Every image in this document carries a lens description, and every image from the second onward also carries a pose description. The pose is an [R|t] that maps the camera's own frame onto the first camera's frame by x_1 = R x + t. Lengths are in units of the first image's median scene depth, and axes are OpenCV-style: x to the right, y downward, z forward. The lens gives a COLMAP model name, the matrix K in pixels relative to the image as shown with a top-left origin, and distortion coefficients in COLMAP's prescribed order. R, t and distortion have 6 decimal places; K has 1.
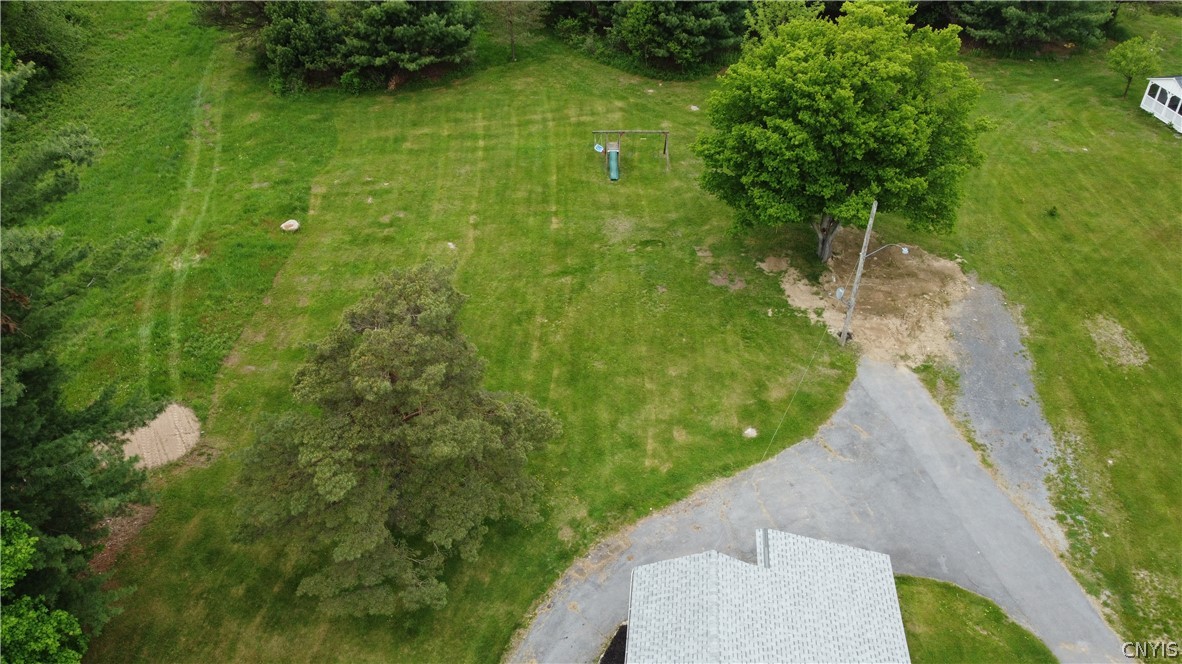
lens RADIAL K [[896.7, 0, 586.7], [0, 896.7, 335.0], [0, 0, 1]] dist [-0.004227, -0.001303]
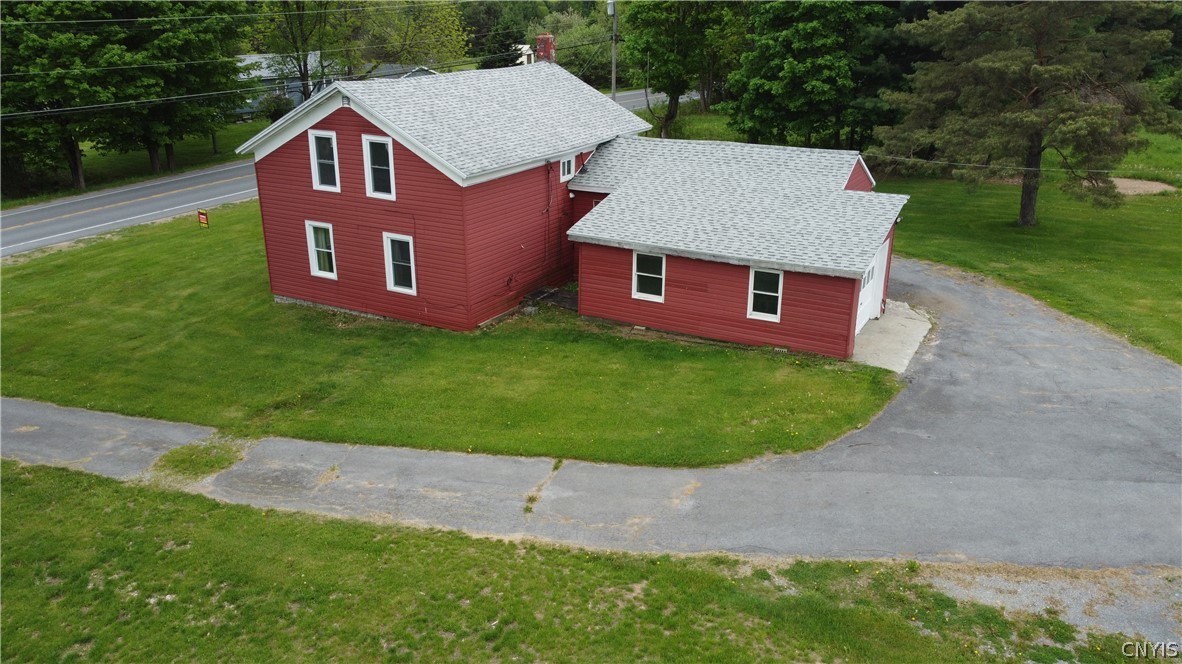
lens RADIAL K [[896.7, 0, 586.5], [0, 896.7, 329.1], [0, 0, 1]] dist [-0.004227, -0.001303]
pose [[-0.389910, 0.319869, -0.863512, 0.781465], [-0.553607, 0.667922, 0.497393, 0.056119], [0.735859, 0.671985, -0.083348, 0.757391]]
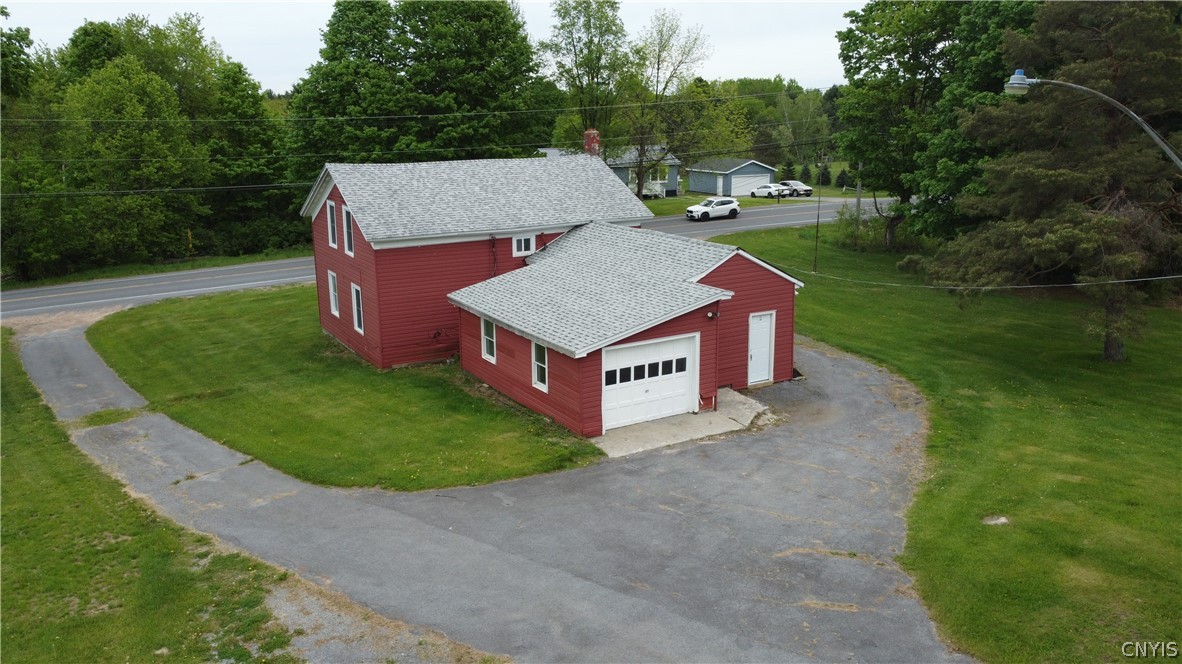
lens RADIAL K [[896.7, 0, 588.3], [0, 896.7, 328.8], [0, 0, 1]] dist [-0.004227, -0.001303]
pose [[-0.795043, 0.157761, -0.585677, 0.574554], [-0.357028, 0.658870, 0.662134, -0.162686], [0.490344, 0.735528, -0.467506, 1.050421]]
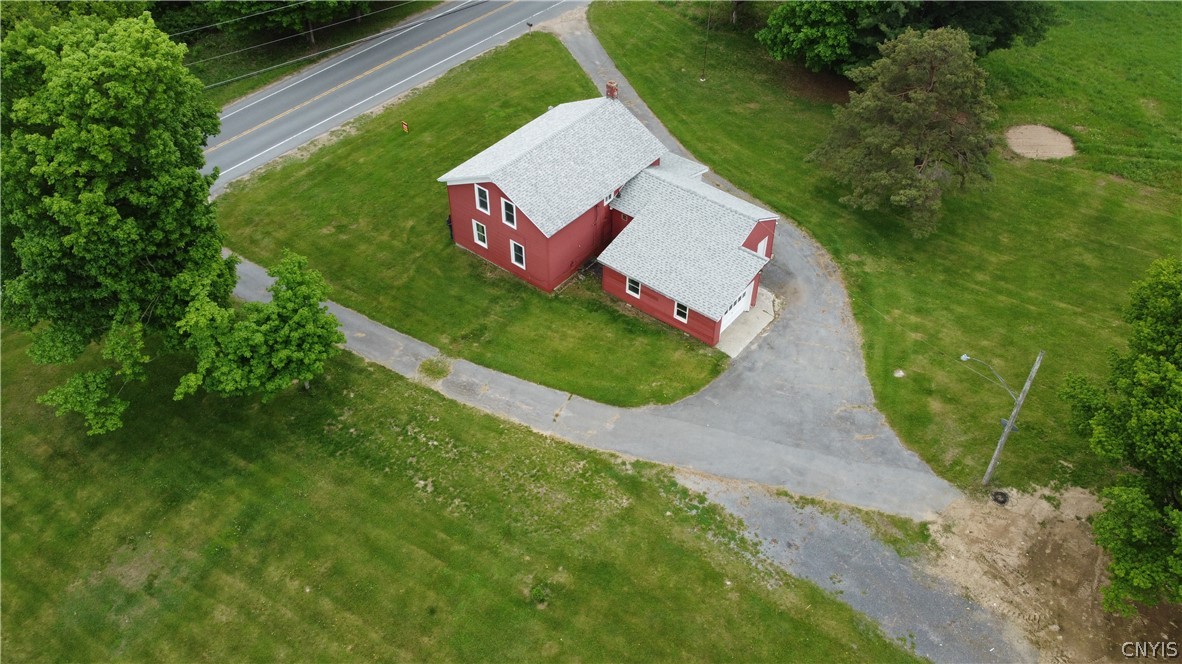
lens RADIAL K [[896.7, 0, 586.2], [0, 896.7, 329.3], [0, 0, 1]] dist [-0.004227, -0.001303]
pose [[-0.543644, 0.584392, -0.602442, 1.050767], [-0.504046, 0.346608, 0.791075, -0.606613], [0.671110, 0.733722, 0.106129, 0.586414]]
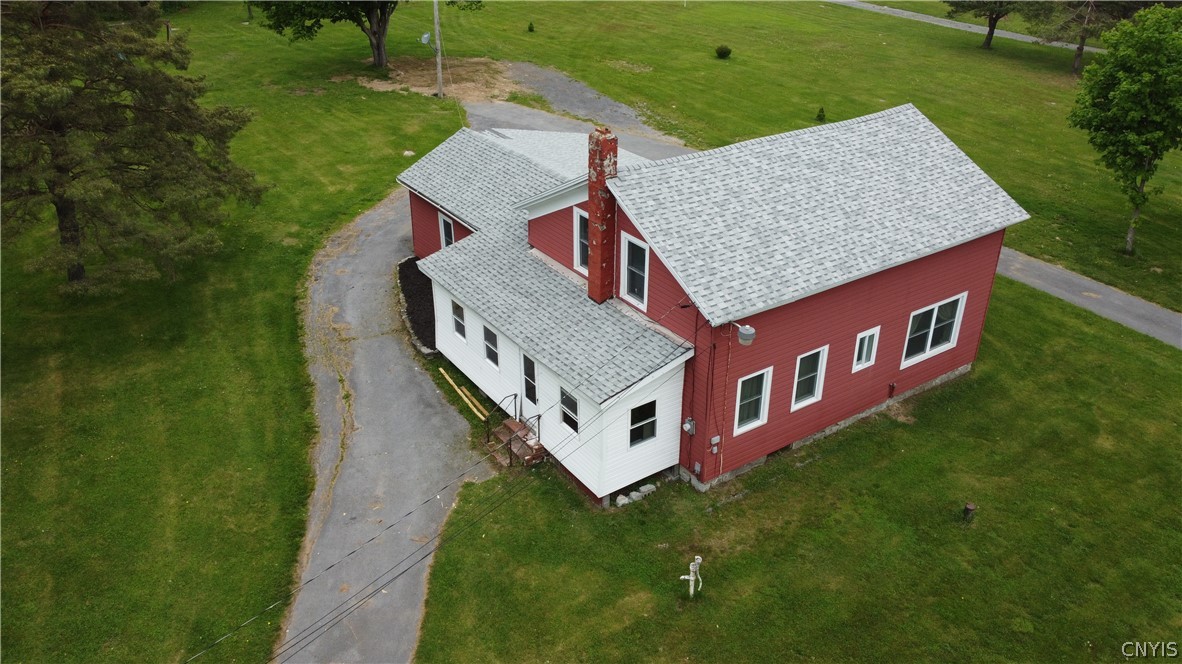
lens RADIAL K [[896.7, 0, 586.1], [0, 896.7, 337.0], [0, 0, 1]] dist [-0.004227, -0.001303]
pose [[0.763258, -0.305266, 0.569430, -0.313662], [0.391090, 0.919827, -0.031103, 0.418366], [-0.514282, 0.246438, 0.821451, 0.107904]]
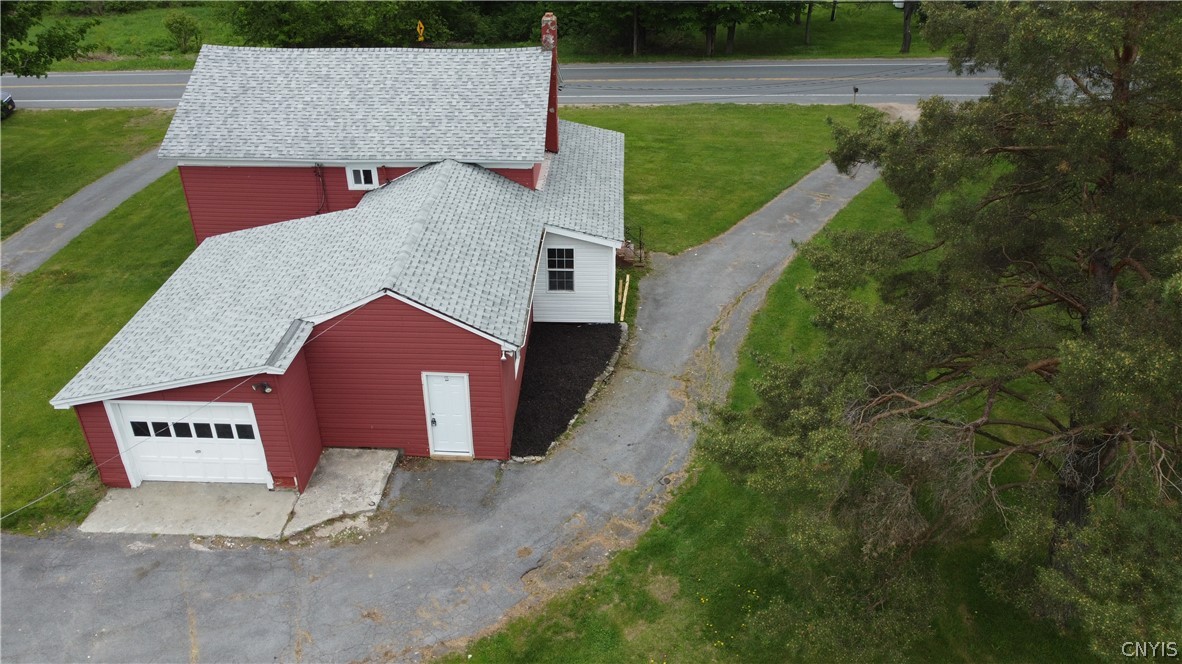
lens RADIAL K [[896.7, 0, 585.5], [0, 896.7, 325.8], [0, 0, 1]] dist [-0.004227, -0.001303]
pose [[-0.997558, 0.044991, -0.053428, 0.031716], [-0.031859, 0.387630, 0.921264, -0.230227], [0.062159, 0.920717, -0.385250, 0.960591]]
